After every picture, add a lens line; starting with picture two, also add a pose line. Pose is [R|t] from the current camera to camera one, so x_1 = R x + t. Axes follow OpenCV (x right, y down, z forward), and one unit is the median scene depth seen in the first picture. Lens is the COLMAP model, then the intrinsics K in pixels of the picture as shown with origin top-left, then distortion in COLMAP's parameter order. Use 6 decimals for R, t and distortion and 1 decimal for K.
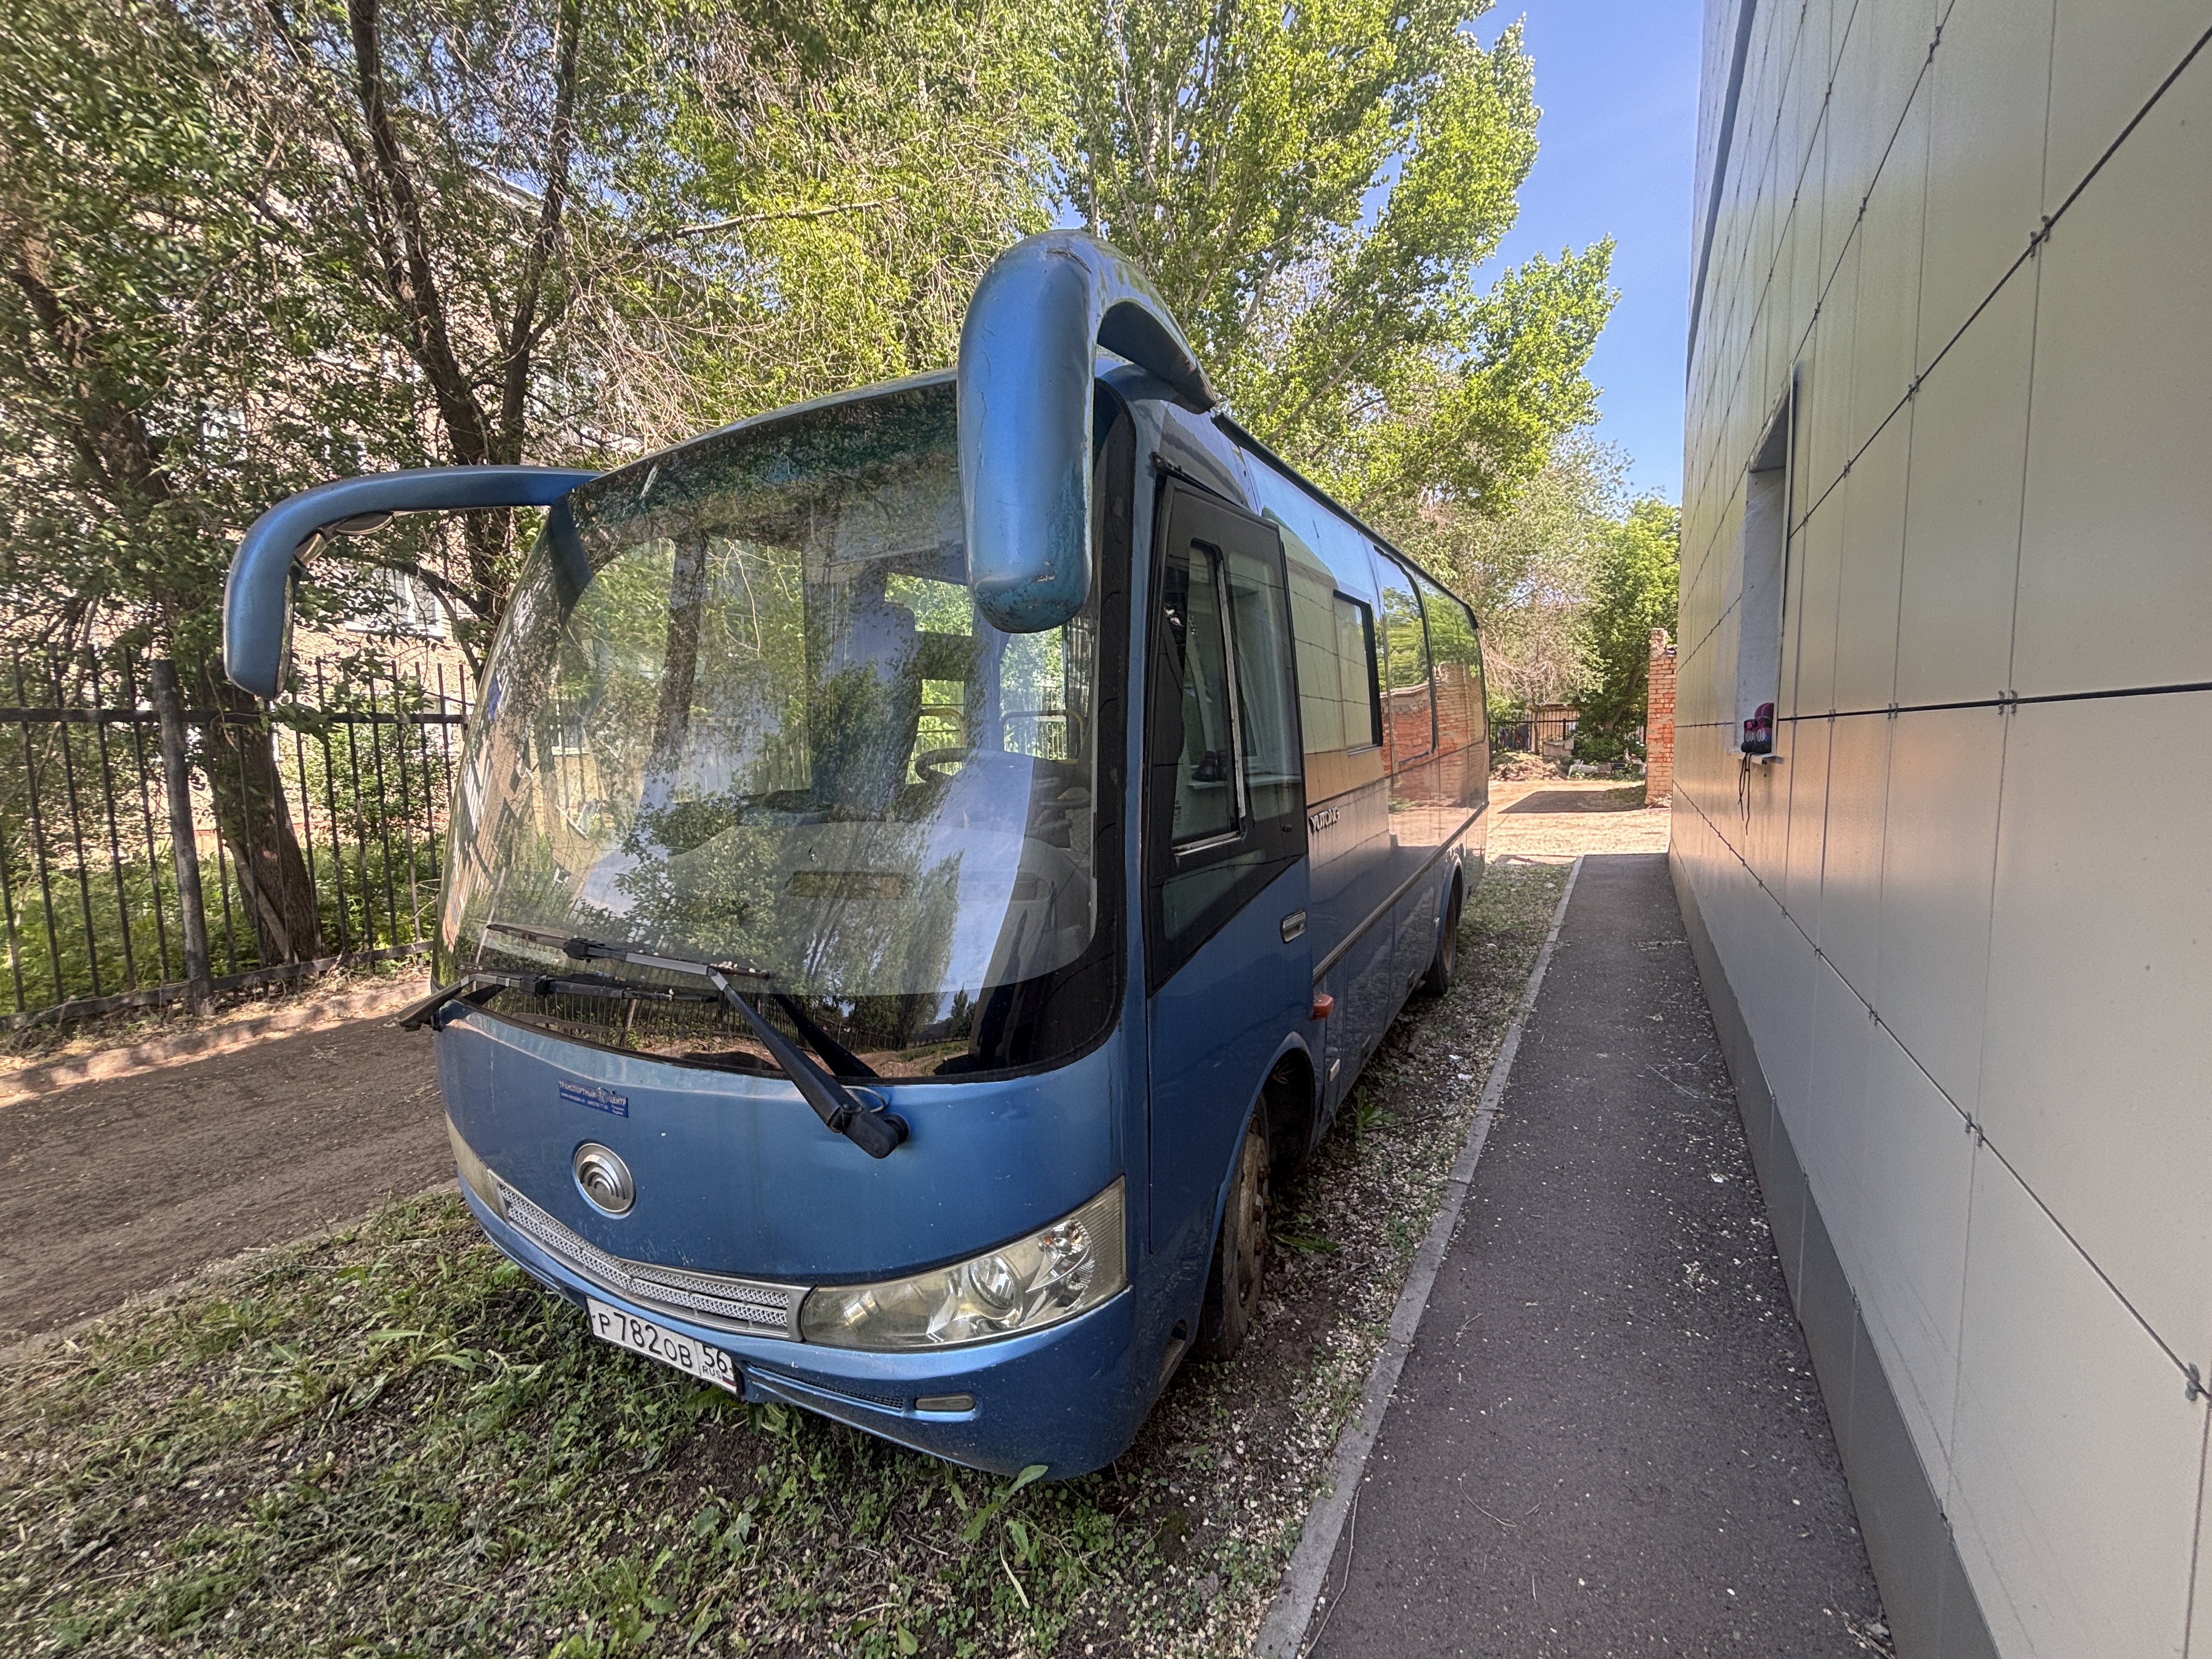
lens RADIAL K [[892.3, 0, 1106.0], [0, 892.3, 829.5], [0, 0, 1]] dist [-0.014093, -0.000131]
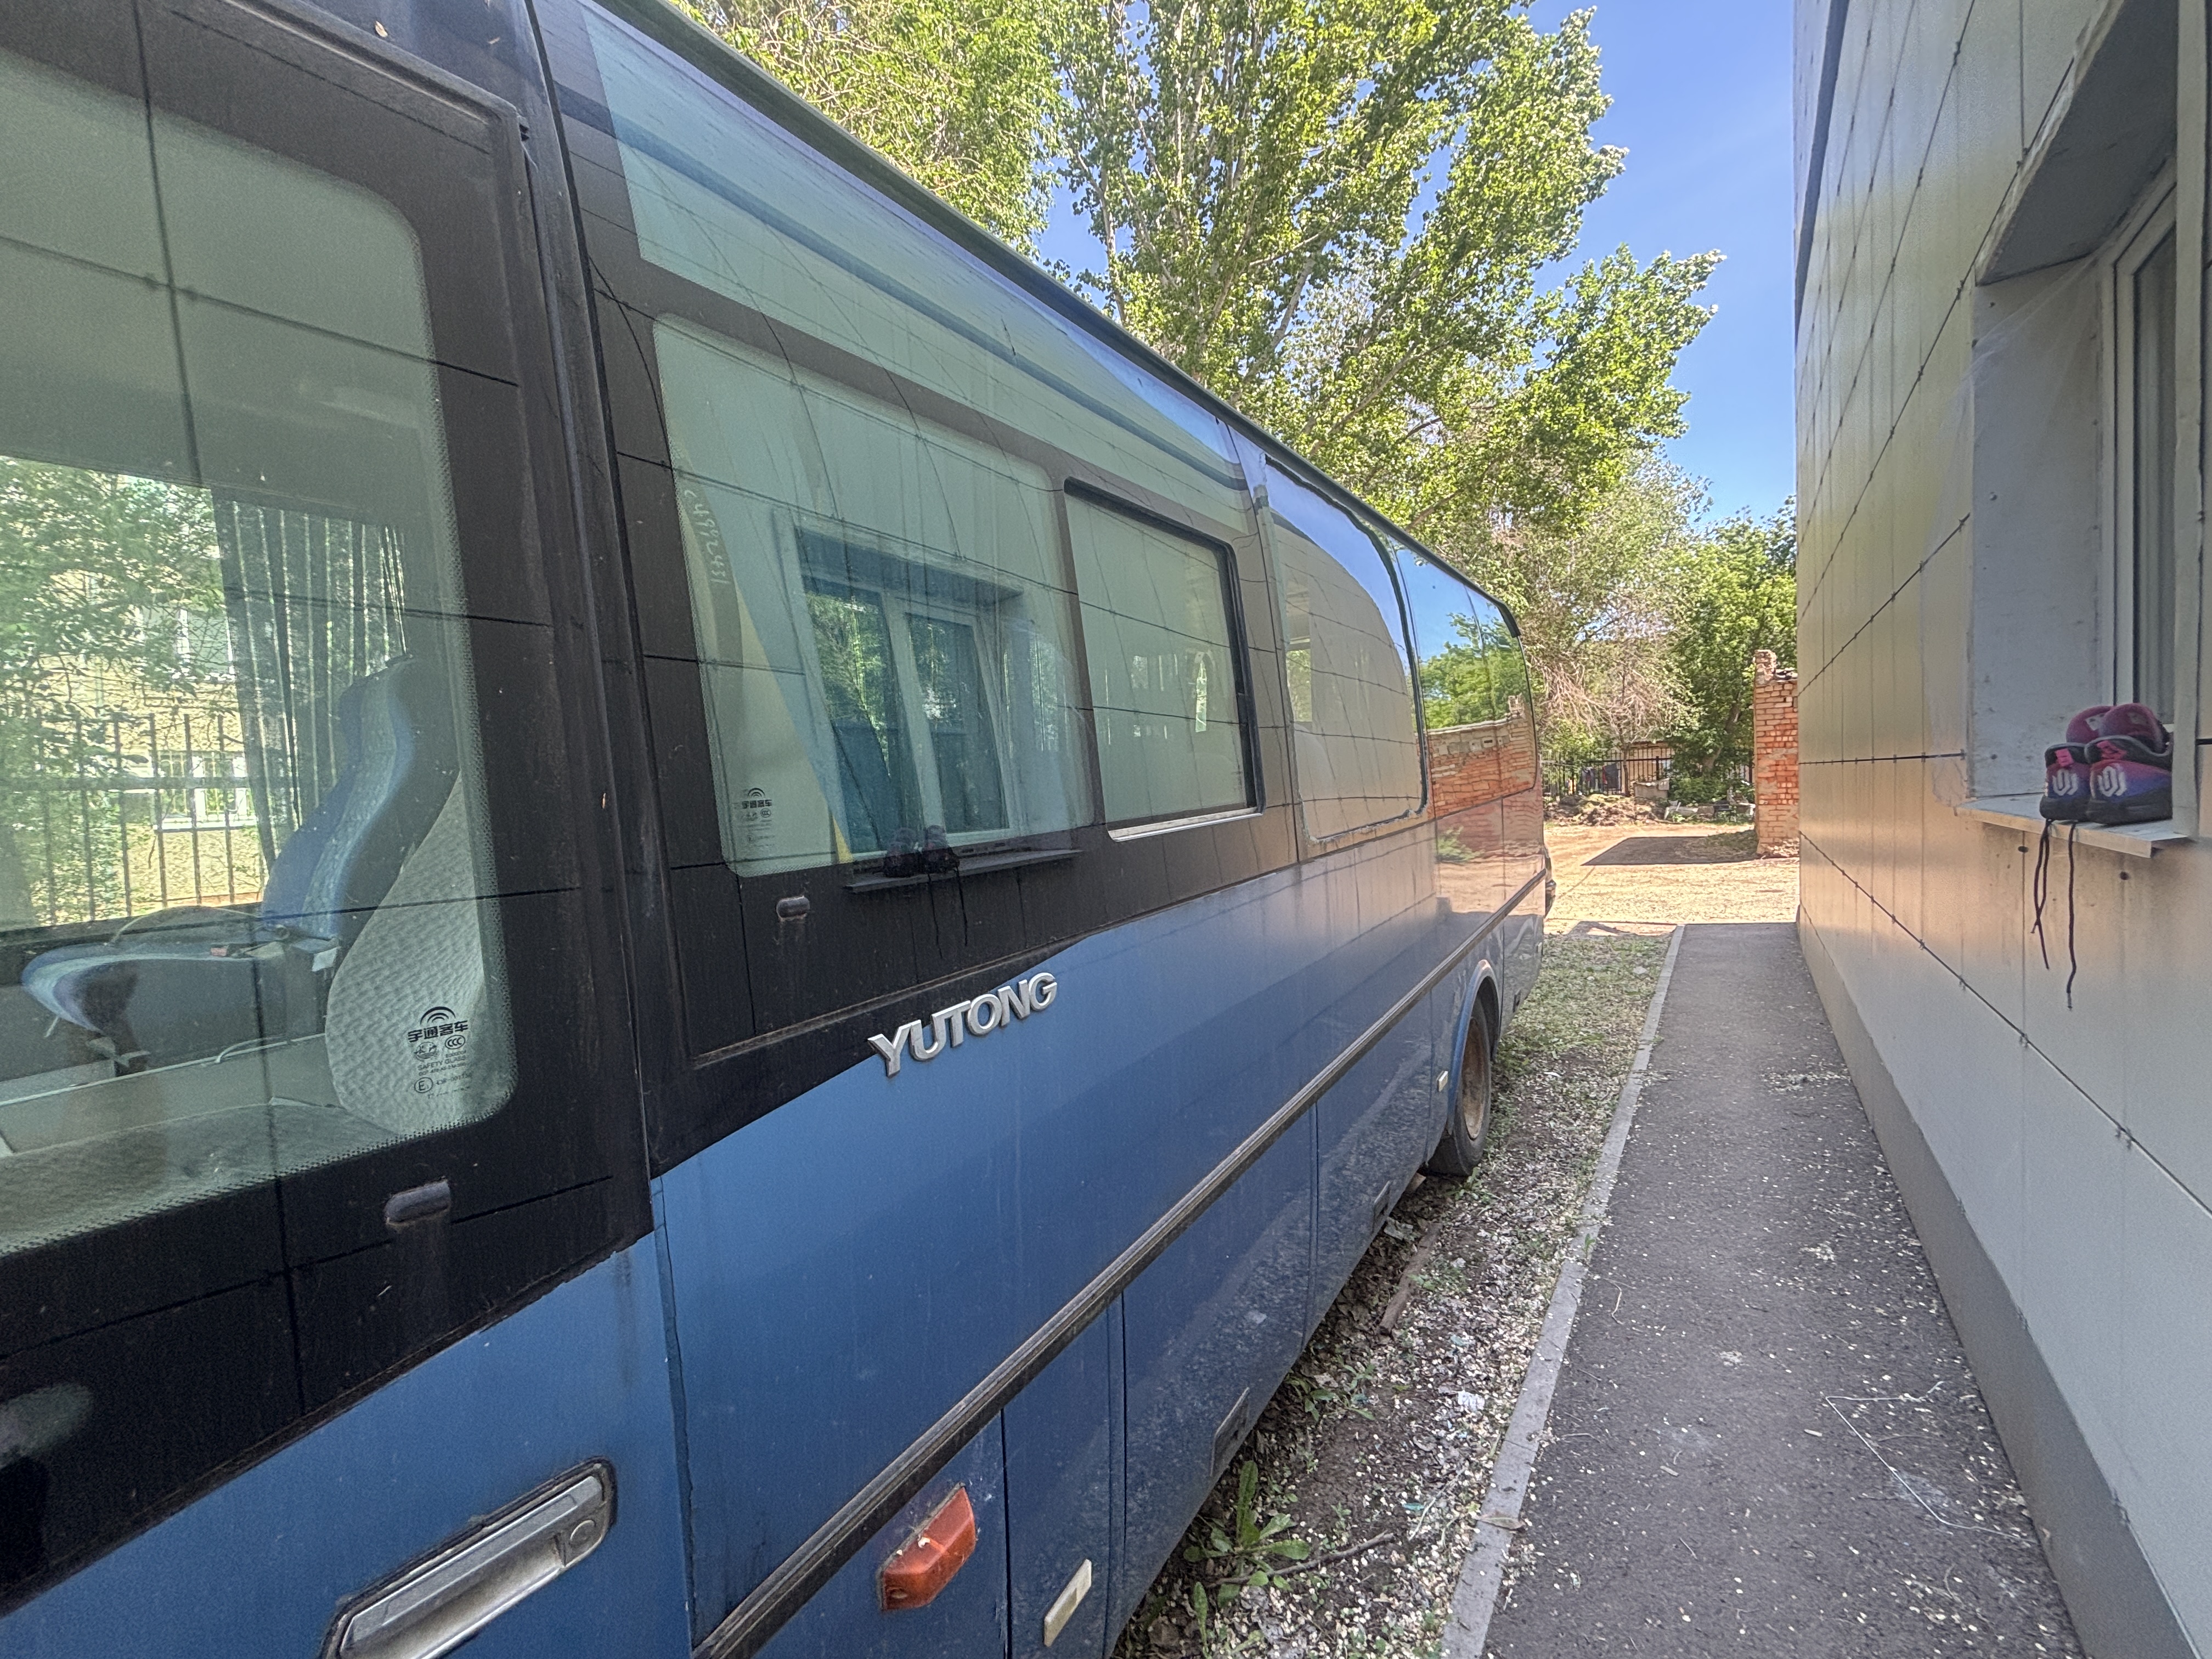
lens RADIAL K [[902.6, 0, 1106.0], [0, 902.6, 829.5], [0, 0, 1]] dist [-0.000568, 0.000339]
pose [[0.997014, -0.013096, -0.076102, 0.049462], [0.008929, 0.998455, -0.054840, -0.010463], [0.076703, 0.053996, 0.995591, 0.089057]]
